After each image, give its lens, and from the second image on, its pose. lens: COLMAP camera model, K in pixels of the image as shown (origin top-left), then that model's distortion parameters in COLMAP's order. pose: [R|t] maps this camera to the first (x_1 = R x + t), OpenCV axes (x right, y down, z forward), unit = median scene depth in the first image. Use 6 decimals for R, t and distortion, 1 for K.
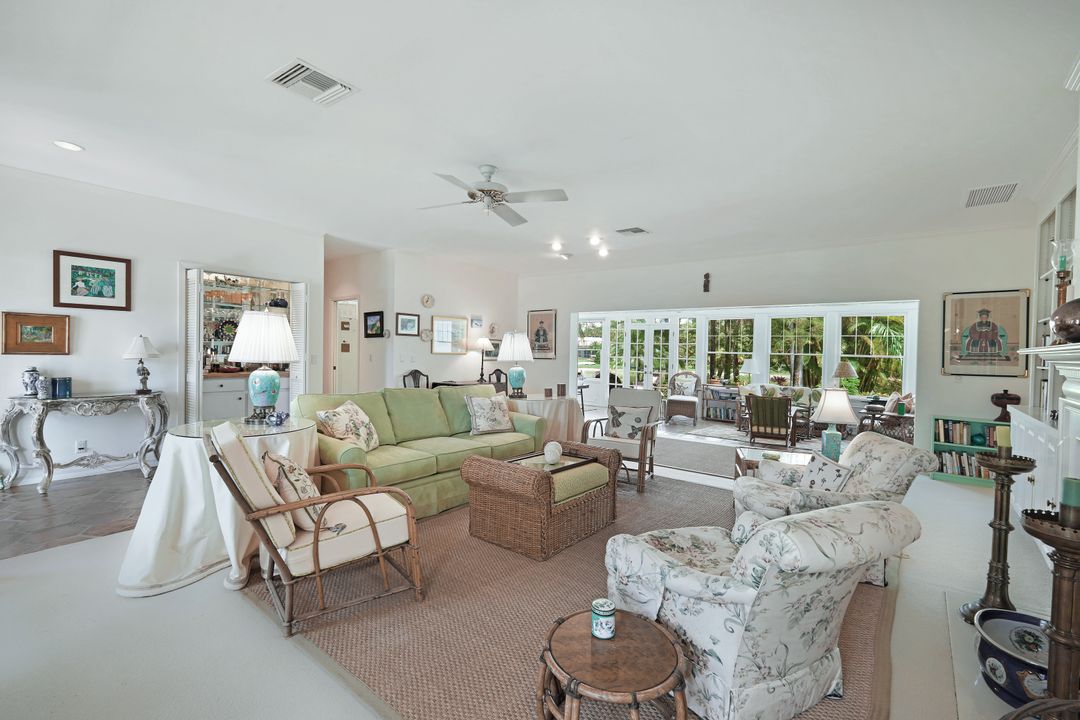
lens RADIAL K [[480.4, 0, 543.6], [0, 480.4, 353.4], [0, 0, 1]] dist [-0.000526, -0.000628]
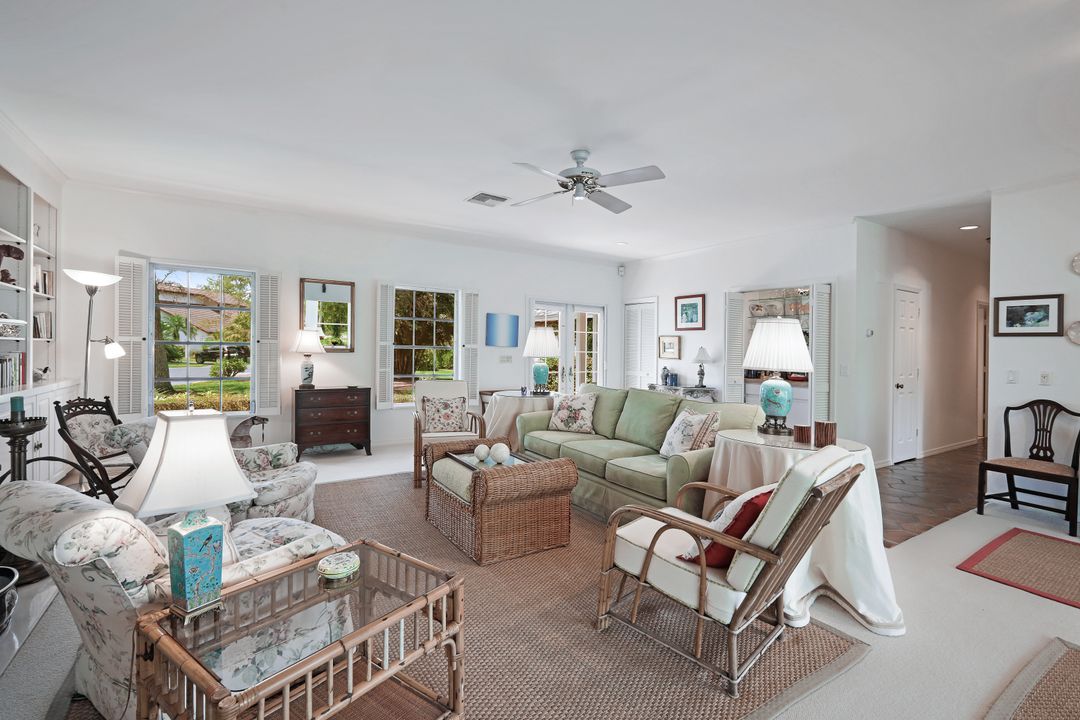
lens RADIAL K [[480.4, 0, 542.3], [0, 480.4, 357.6], [0, 0, 1]] dist [-0.000526, -0.000628]
pose [[-0.318894, -0.014916, -0.947673, 0.545644], [-0.036172, 0.999339, -0.003557, 0.013119], [0.947100, 0.033145, -0.319223, 0.861521]]
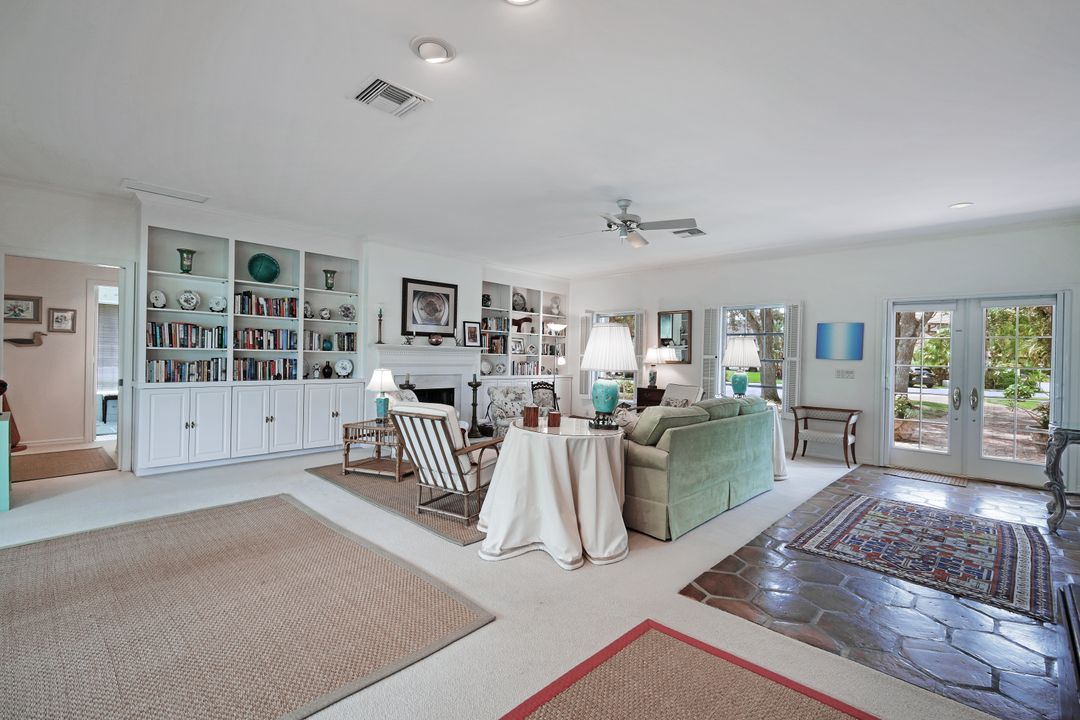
lens RADIAL K [[480.4, 0, 547.4], [0, 480.4, 354.8], [0, 0, 1]] dist [-0.000526, -0.000628]
pose [[-0.995190, -0.045183, 0.086927, -0.034197], [-0.044670, 0.998971, 0.007842, -0.005314], [-0.087192, 0.003921, -0.996184, 1.538269]]
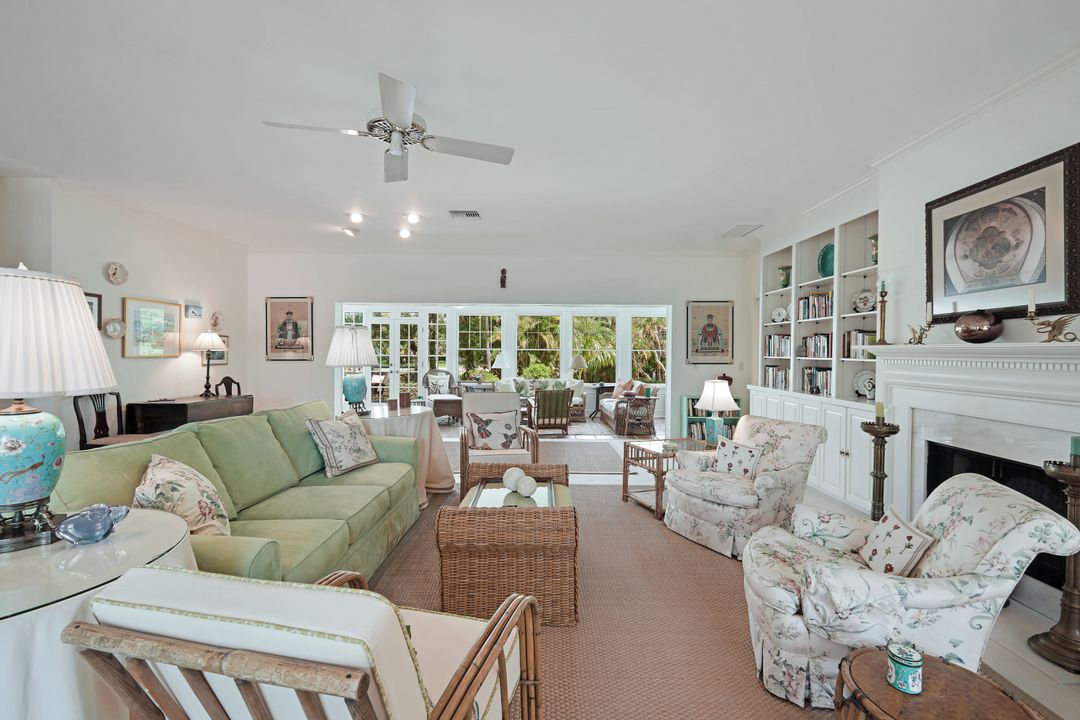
lens RADIAL K [[480.4, 0, 542.4], [0, 480.4, 355.5], [0, 0, 1]] dist [-0.000526, -0.000628]
pose [[0.780102, -0.023205, 0.625222, -0.274336], [0.014082, 0.999710, 0.019534, -0.009612], [-0.625494, -0.006434, 0.780203, 0.225678]]
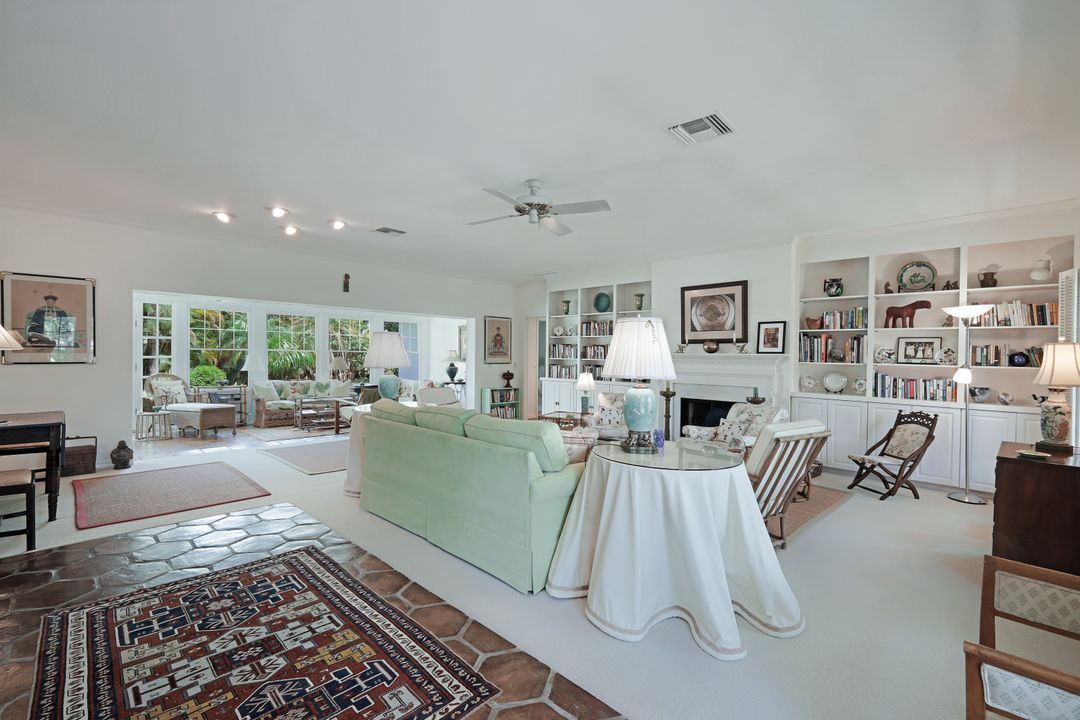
lens RADIAL K [[480.4, 0, 537.1], [0, 480.4, 355.9], [0, 0, 1]] dist [-0.000526, -0.000628]
pose [[0.106538, -0.021024, 0.994086, -0.813090], [-0.006955, 0.999736, 0.021888, -0.022032], [-0.994284, -0.009246, 0.106363, 0.615520]]
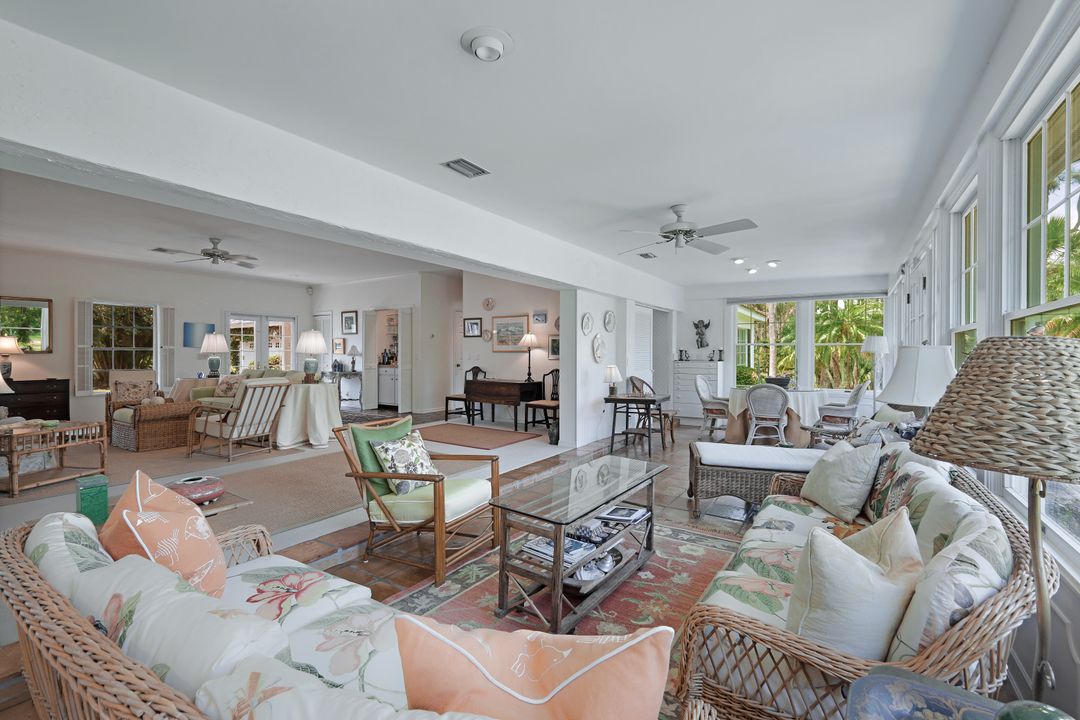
lens RADIAL K [[480.4, 0, 545.8], [0, 480.4, 353.8], [0, 0, 1]] dist [-0.000526, -0.000628]
pose [[0.104006, -0.022986, -0.994311, 1.191048], [-0.004322, 0.999713, -0.023563, 0.040708], [0.994567, 0.006748, 0.103877, 1.395422]]
